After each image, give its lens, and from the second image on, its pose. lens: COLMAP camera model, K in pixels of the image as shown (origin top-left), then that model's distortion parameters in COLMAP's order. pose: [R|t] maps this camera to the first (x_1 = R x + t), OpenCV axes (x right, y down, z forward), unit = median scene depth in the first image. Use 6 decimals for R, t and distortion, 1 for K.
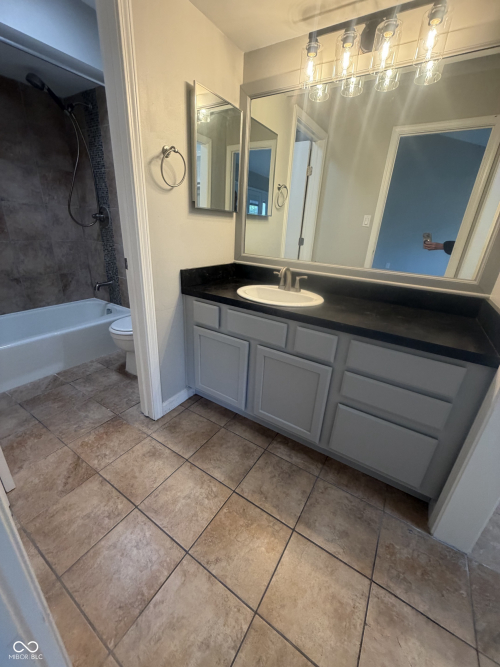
lens RADIAL K [[264.5, 0, 249.1], [0, 264.5, 333.3], [0, 0, 1]] dist [-0.002936, 0.000528]
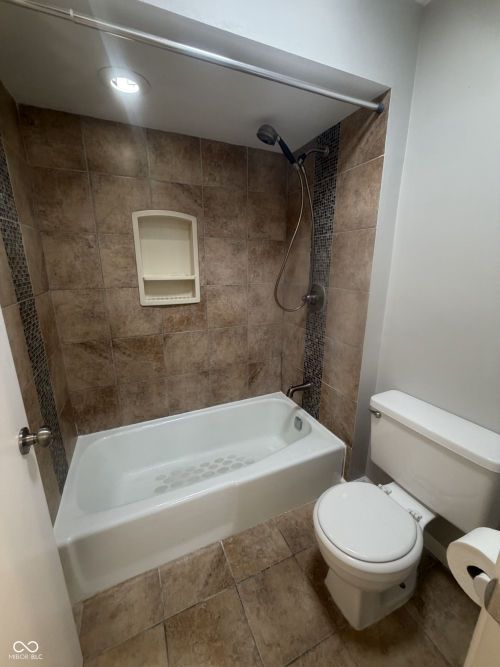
lens RADIAL K [[264.5, 0, 248.7], [0, 264.5, 332.8], [0, 0, 1]] dist [-0.002936, 0.000528]
pose [[0.830407, 0.083827, -0.550814, -0.309770], [-0.160692, 0.982641, -0.092713, -0.260399], [0.533481, 0.165501, 0.829462, 0.349528]]
